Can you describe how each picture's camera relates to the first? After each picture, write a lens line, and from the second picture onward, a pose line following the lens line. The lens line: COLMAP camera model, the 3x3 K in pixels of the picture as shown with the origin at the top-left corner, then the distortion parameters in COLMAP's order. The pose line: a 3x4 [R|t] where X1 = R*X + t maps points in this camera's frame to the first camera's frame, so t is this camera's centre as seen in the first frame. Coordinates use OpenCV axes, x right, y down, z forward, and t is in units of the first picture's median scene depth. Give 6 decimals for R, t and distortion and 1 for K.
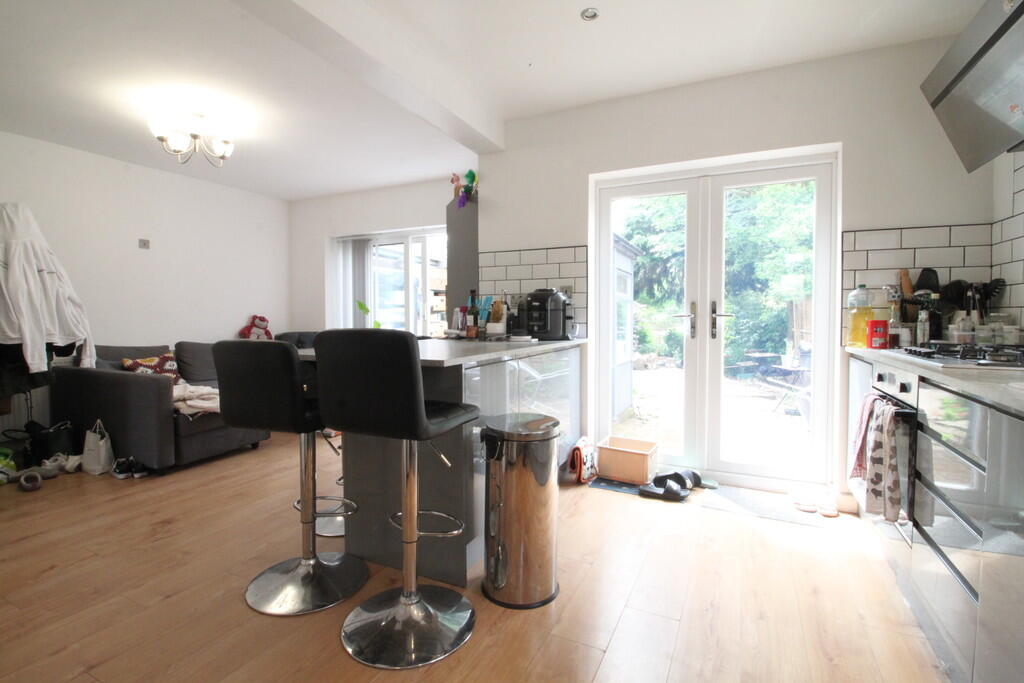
lens RADIAL K [[474.3, 0, 516.1], [0, 474.3, 329.7], [0, 0, 1]] dist [-0.000055, -0.013814]
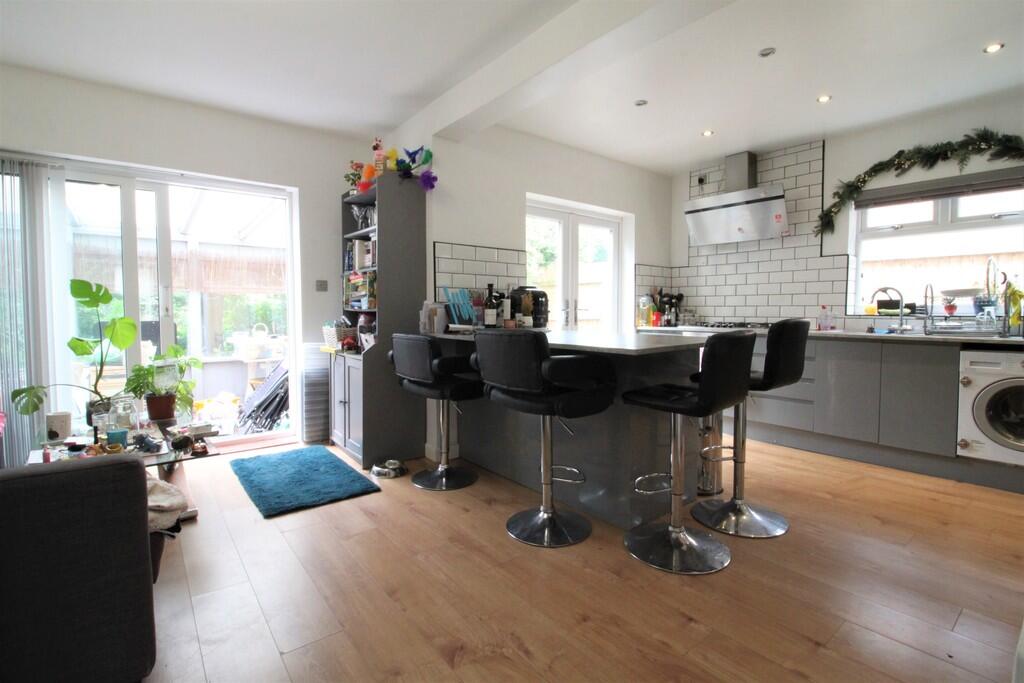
lens RADIAL K [[474.3, 0, 516.1], [0, 474.3, 329.7], [0, 0, 1]] dist [-0.000055, -0.013814]
pose [[0.429528, -0.037740, 0.902265, -0.831759], [0.023372, 0.999256, 0.030670, -0.014160], [-0.902751, 0.007914, 0.430090, 0.445592]]
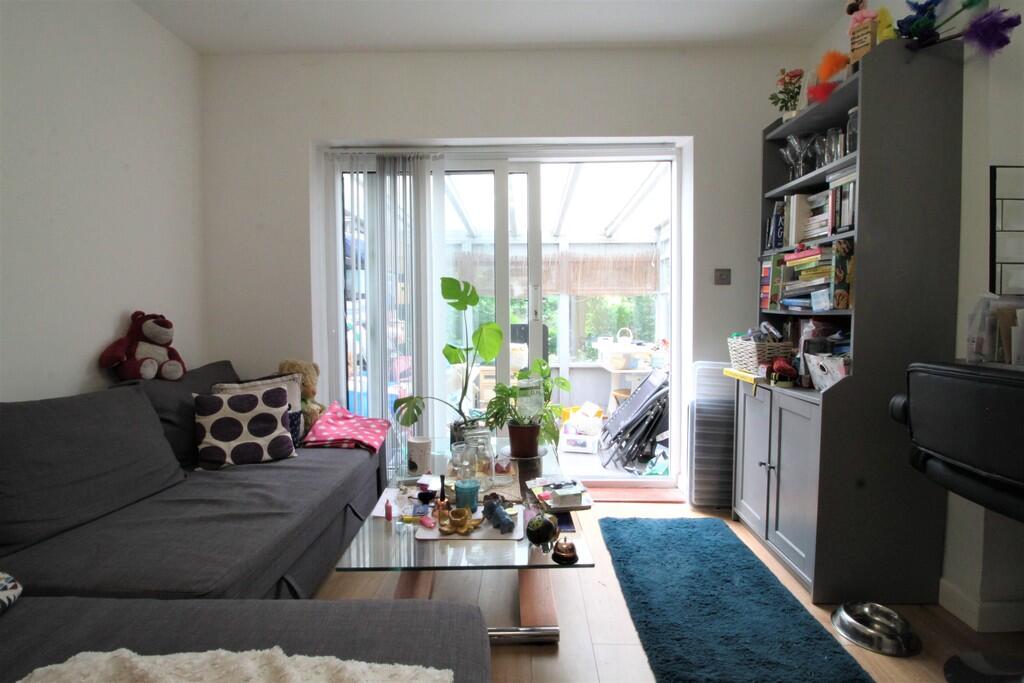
lens RADIAL K [[474.3, 0, 516.1], [0, 474.3, 329.7], [0, 0, 1]] dist [-0.000055, -0.013814]
pose [[0.908912, -0.018287, 0.416586, -0.642339], [0.014973, 0.999825, 0.011220, -0.022656], [-0.416719, -0.003960, 0.909027, 0.768452]]
